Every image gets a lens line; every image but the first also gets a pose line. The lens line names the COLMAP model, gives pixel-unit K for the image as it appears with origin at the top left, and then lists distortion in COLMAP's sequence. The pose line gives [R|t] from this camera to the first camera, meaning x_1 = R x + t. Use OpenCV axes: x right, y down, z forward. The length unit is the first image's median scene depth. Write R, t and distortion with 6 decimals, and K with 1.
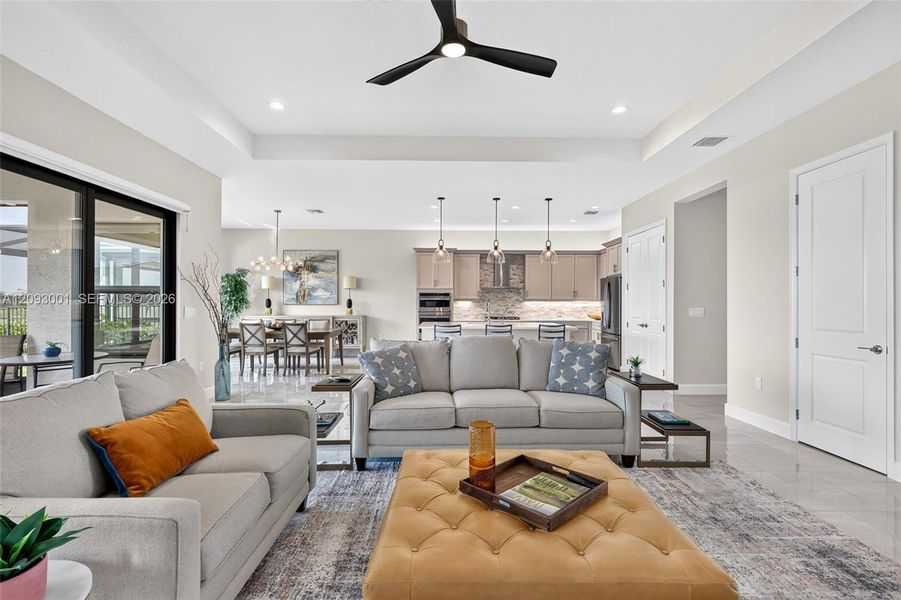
lens RADIAL K [[419.0, 0, 448.3], [0, 419.0, 304.3], [0, 0, 1]] dist [0.000699, 0.001823]
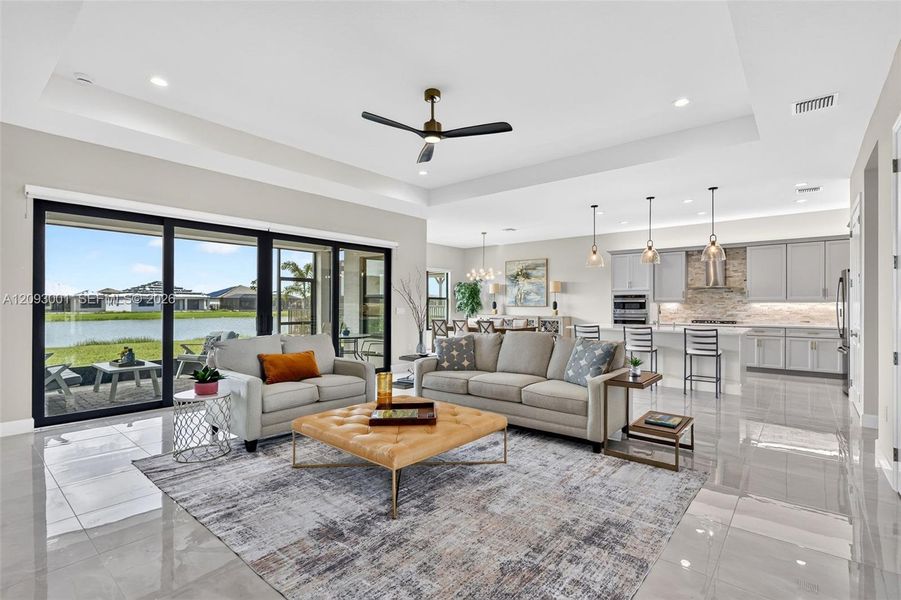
lens RADIAL K [[419.0, 0, 445.5], [0, 419.0, 302.8], [0, 0, 1]] dist [0.000699, 0.001823]
pose [[0.752400, -0.004447, -0.658691, 0.285265], [-0.001135, 0.999967, -0.008047, 0.000235], [0.658705, 0.006802, 0.752370, -0.033424]]
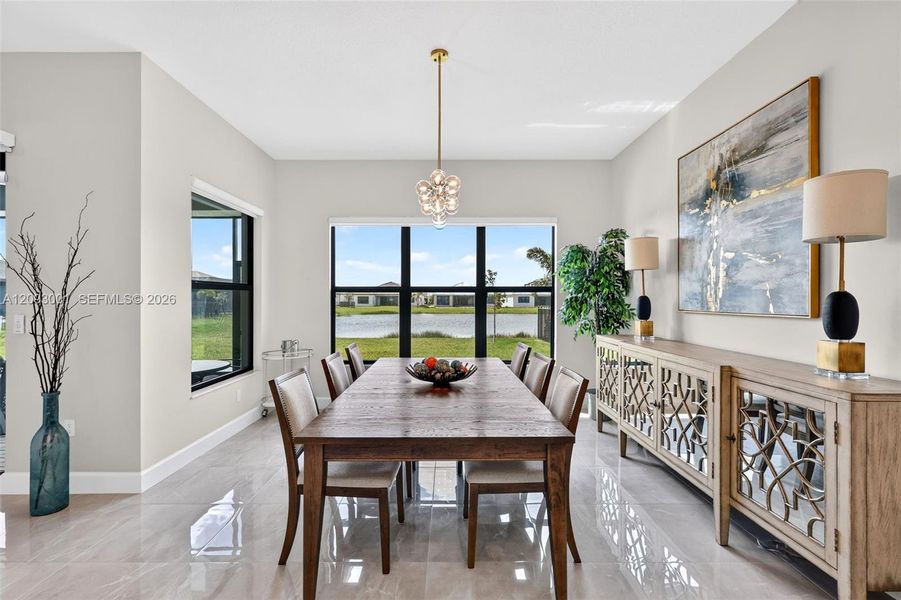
lens RADIAL K [[419.0, 0, 448.3], [0, 419.0, 296.4], [0, 0, 1]] dist [0.000699, 0.001823]
pose [[-0.009922, -0.013150, -0.999864, -0.038791], [-0.004190, 0.999905, -0.013108, -0.007299], [0.999942, 0.004059, -0.009977, 0.832792]]
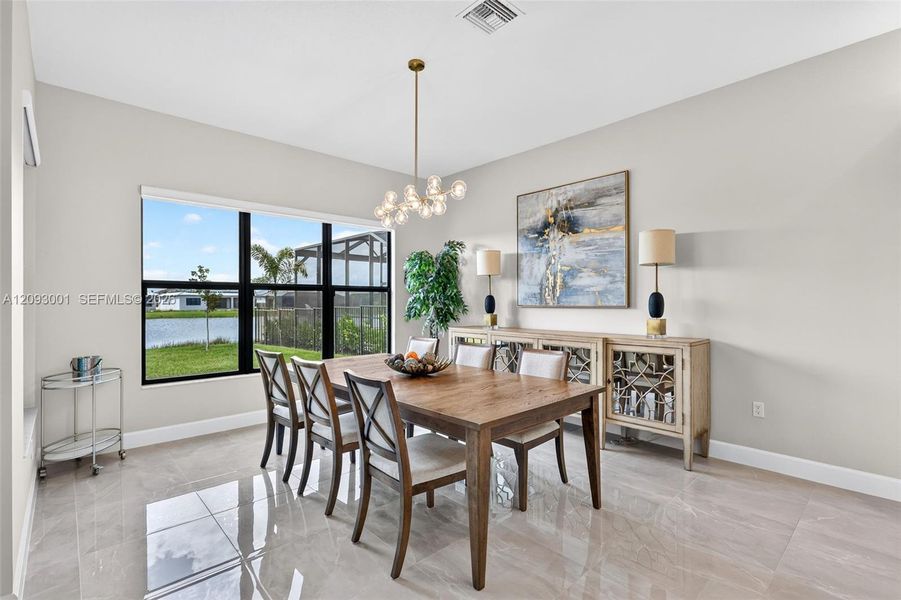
lens RADIAL K [[419.0, 0, 448.0], [0, 419.0, 301.0], [0, 0, 1]] dist [0.000699, 0.001823]
pose [[0.667042, -0.006486, -0.744992, -0.085844], [0.003346, 0.999978, -0.005709, -0.003858], [0.745012, 0.001315, 0.667049, 0.631074]]
